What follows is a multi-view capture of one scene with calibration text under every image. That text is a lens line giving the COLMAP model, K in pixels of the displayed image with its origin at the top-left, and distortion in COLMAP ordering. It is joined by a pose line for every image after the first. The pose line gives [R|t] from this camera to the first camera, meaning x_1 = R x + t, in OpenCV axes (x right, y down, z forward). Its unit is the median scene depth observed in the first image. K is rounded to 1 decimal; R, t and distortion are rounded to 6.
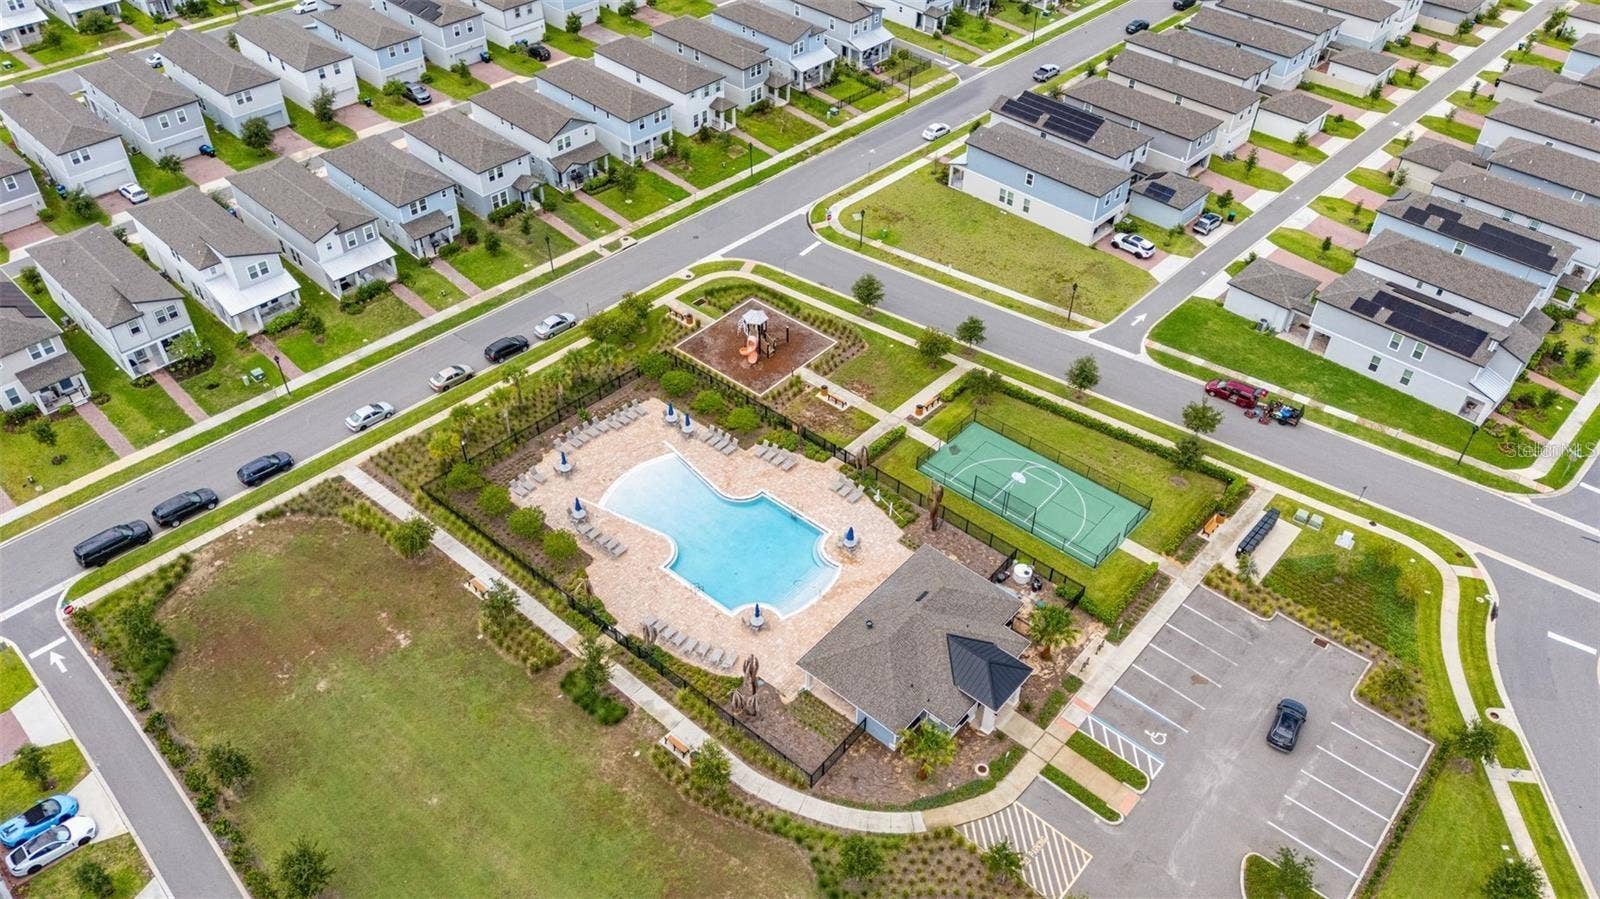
lens RADIAL K [[1174.7, 0, 800.0], [0, 1174.7, 449.5], [0, 0, 1]] dist [0.095418, -0.126666]
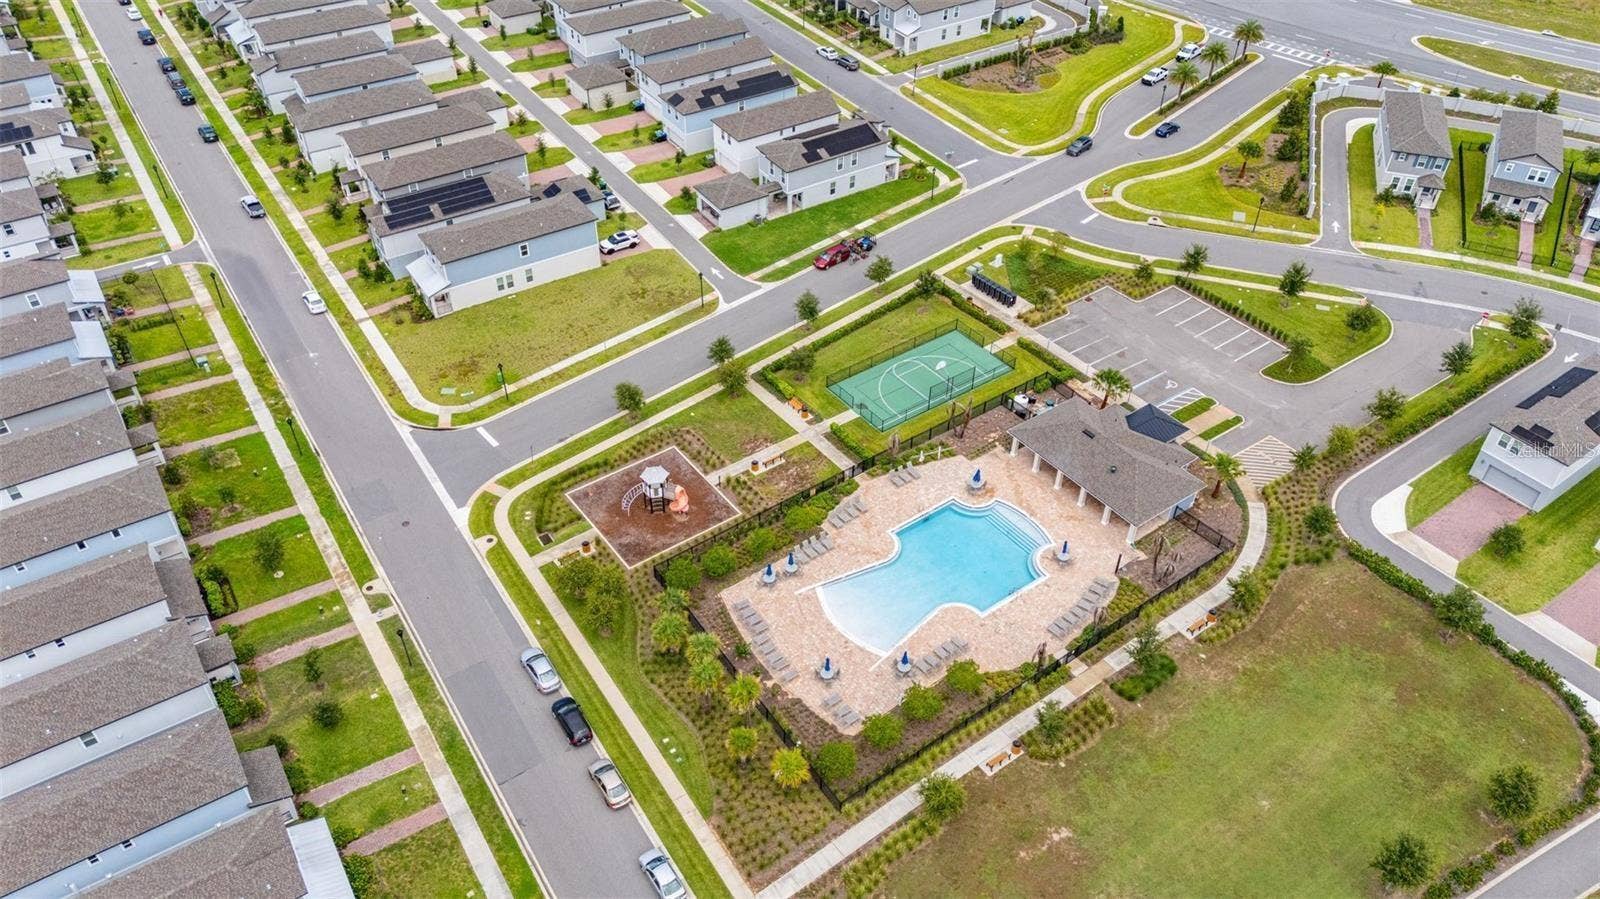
lens RADIAL K [[1174.7, 0, 800.0], [0, 1174.7, 449.5], [0, 0, 1]] dist [0.095418, -0.126666]
pose [[0.222717, -0.643483, 0.732343, -0.662593], [0.636768, 0.664845, 0.390523, -0.406886], [-0.738189, 0.379356, 0.557822, 0.396902]]
